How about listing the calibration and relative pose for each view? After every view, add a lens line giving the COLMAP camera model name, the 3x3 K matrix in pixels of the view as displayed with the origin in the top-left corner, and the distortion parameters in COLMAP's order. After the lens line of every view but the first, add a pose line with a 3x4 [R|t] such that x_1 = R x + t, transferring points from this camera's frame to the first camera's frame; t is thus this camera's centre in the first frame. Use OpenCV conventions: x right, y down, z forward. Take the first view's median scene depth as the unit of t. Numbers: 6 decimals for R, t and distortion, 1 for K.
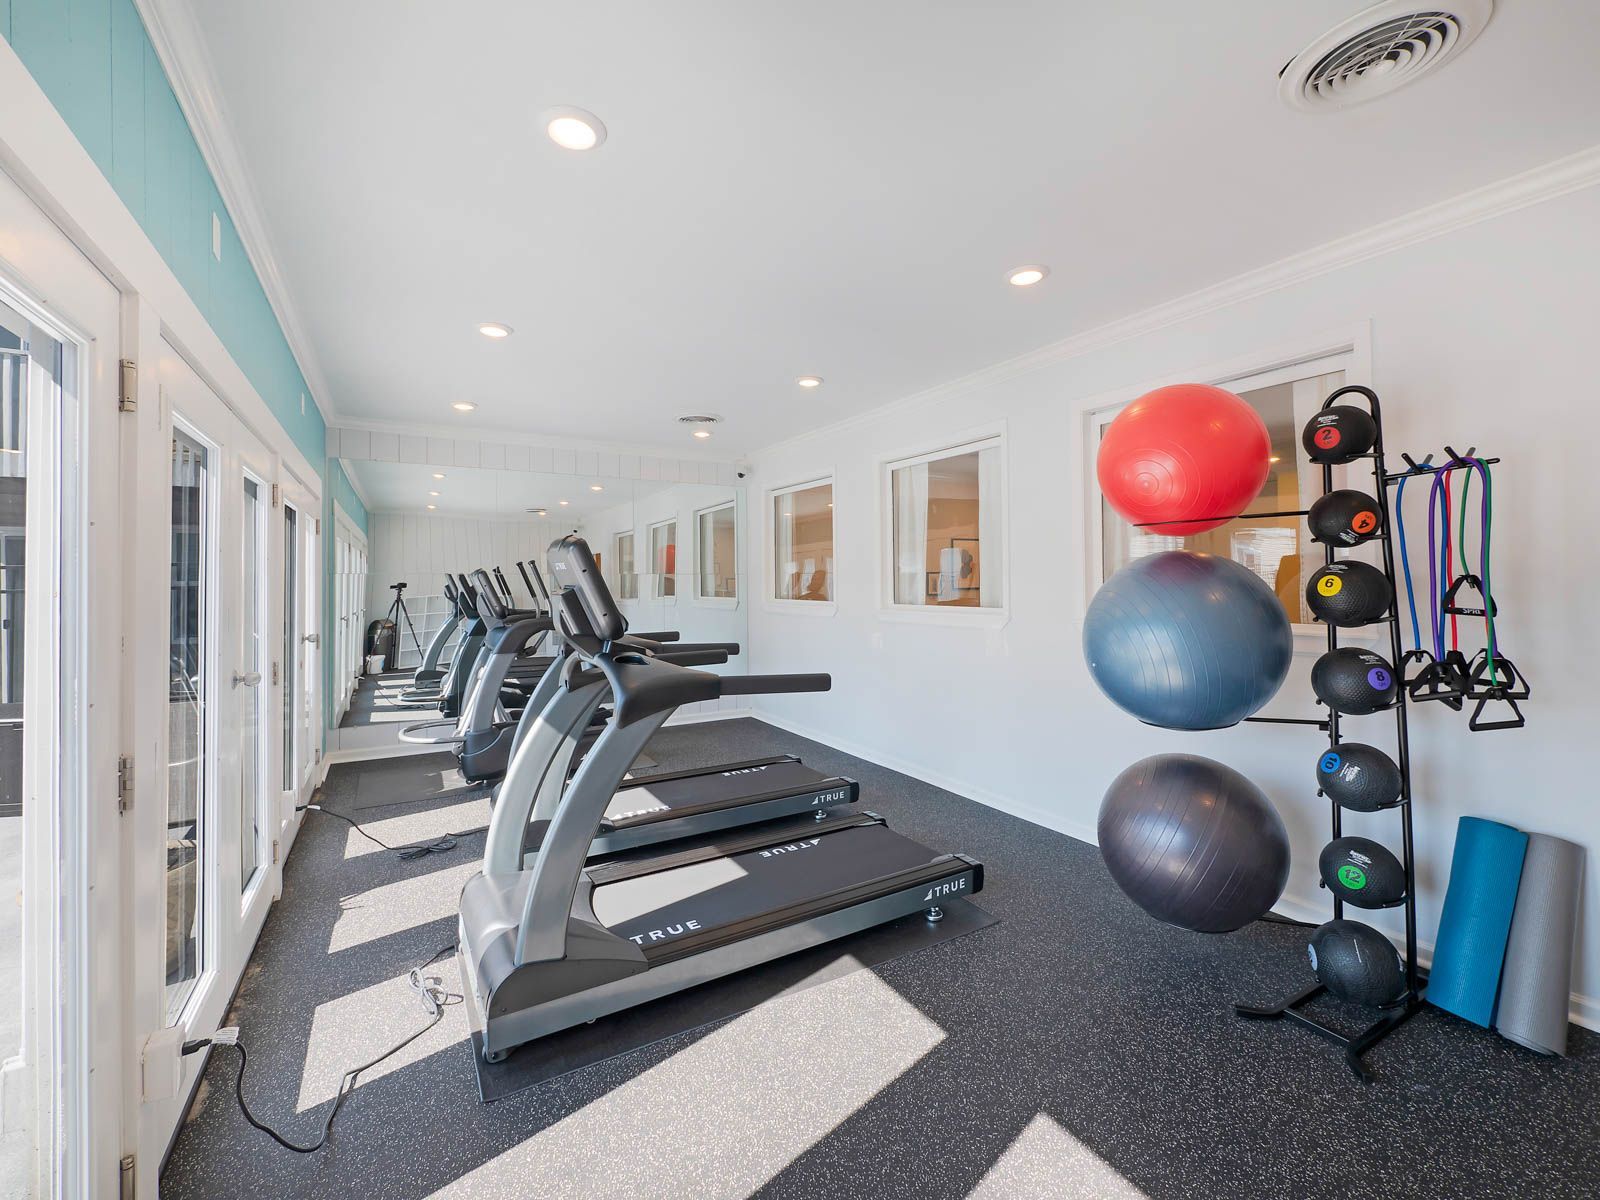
lens RADIAL K [[649.6, 0, 826.5], [0, 649.6, 589.5], [0, 0, 1]] dist [0.001445, 0.000143]
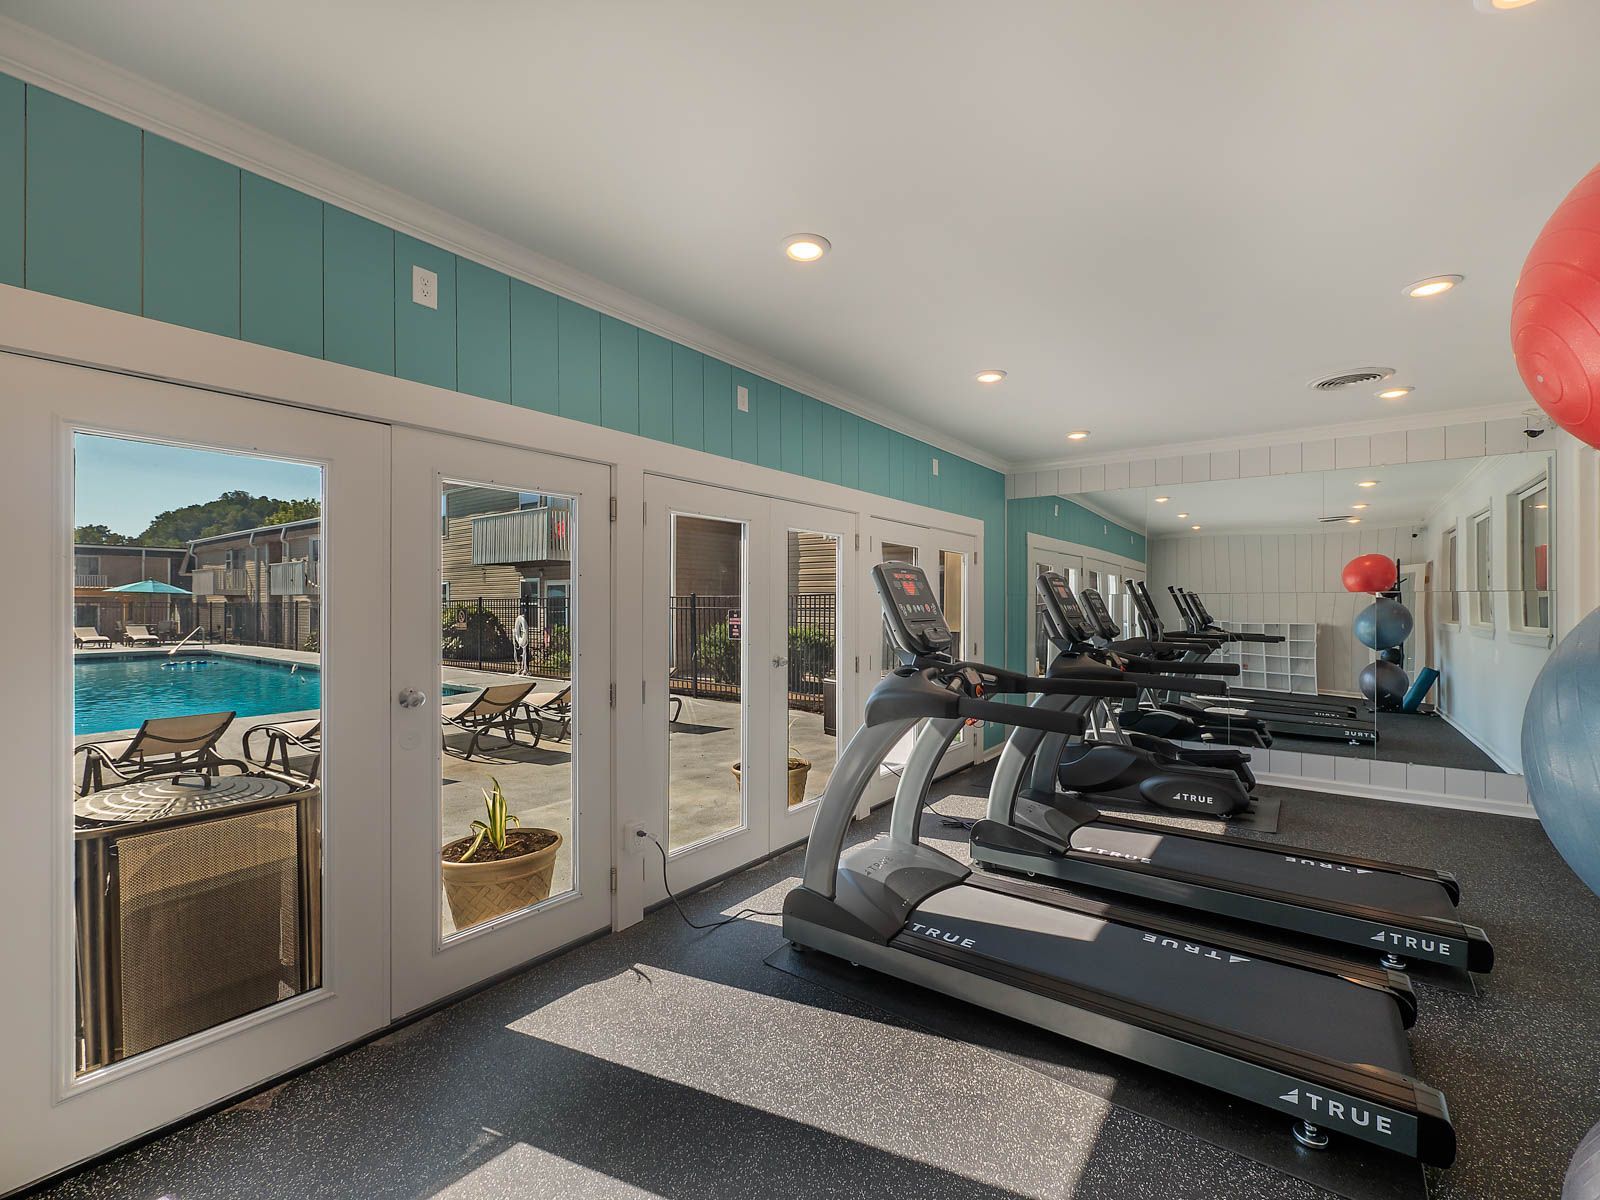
lens RADIAL K [[698.1, 0, 833.9], [0, 698.1, 612.5], [0, 0, 1]] dist [-0.009696, 0.000137]
pose [[0.410121, 0.013786, -0.911927, 0.574687], [-0.012104, 0.999880, 0.009672, -0.002515], [0.911951, 0.007072, 0.410239, 0.306663]]
